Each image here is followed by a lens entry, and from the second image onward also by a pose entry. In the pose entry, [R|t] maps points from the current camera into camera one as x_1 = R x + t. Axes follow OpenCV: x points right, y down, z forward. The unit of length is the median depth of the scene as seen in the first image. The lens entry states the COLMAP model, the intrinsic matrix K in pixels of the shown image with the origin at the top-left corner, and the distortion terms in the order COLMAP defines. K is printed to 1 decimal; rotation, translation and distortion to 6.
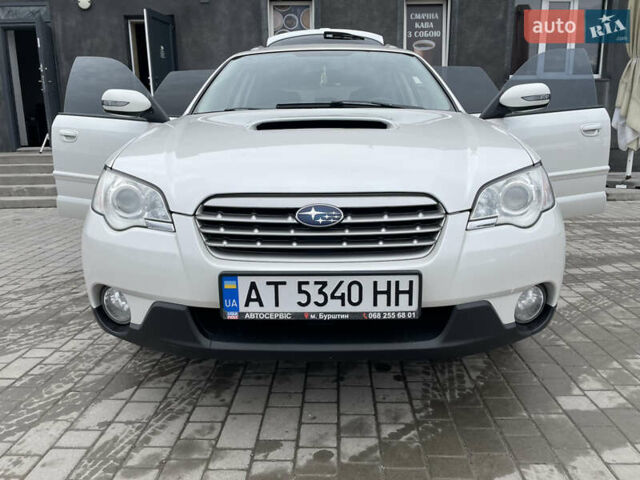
lens RADIAL K [[478.8, 0, 317.1], [0, 478.8, 238.7], [0, 0, 1]] dist [0.074480, -0.091269]
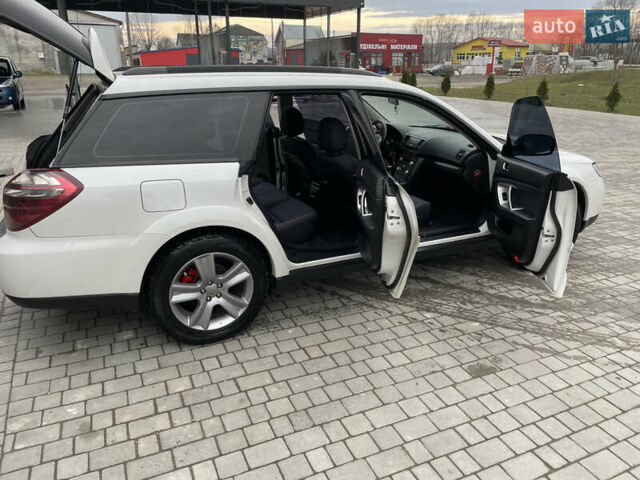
lens RADIAL K [[478.8, 0, 318.8], [0, 478.8, 236.2], [0, 0, 1]] dist [0.074480, -0.091269]
pose [[-0.441512, -0.289670, 0.849211, -1.595666], [0.190002, 0.894806, 0.404007, -0.853871], [-0.876907, 0.339726, -0.340029, 2.523590]]
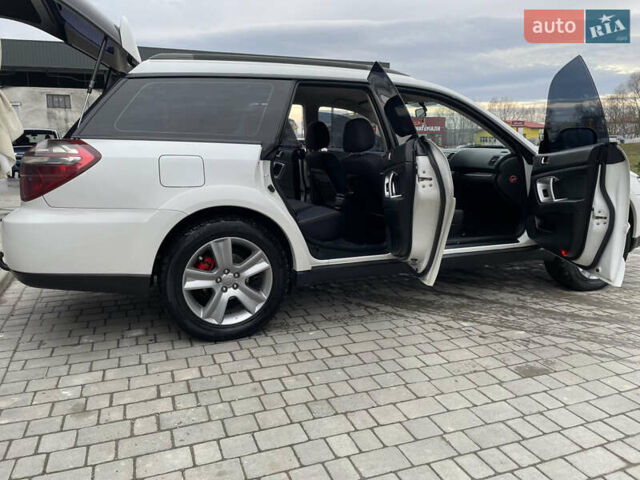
lens RADIAL K [[478.8, 0, 315.2], [0, 478.8, 237.7], [0, 0, 1]] dist [0.074480, -0.091269]
pose [[-0.384560, -0.154563, 0.910068, -1.572356], [0.201328, 0.948105, 0.246097, -0.599364], [-0.900877, 0.277862, -0.333486, 2.561366]]
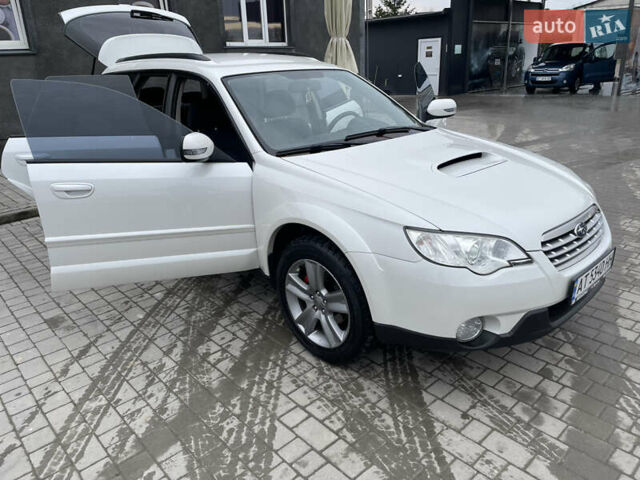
lens RADIAL K [[478.8, 0, 318.9], [0, 478.8, 235.6], [0, 0, 1]] dist [0.074480, -0.091269]
pose [[0.710805, -0.250899, 0.657119, -1.132781], [0.173398, 0.967890, 0.181992, -0.319235], [-0.681681, -0.015418, 0.731487, 0.229839]]
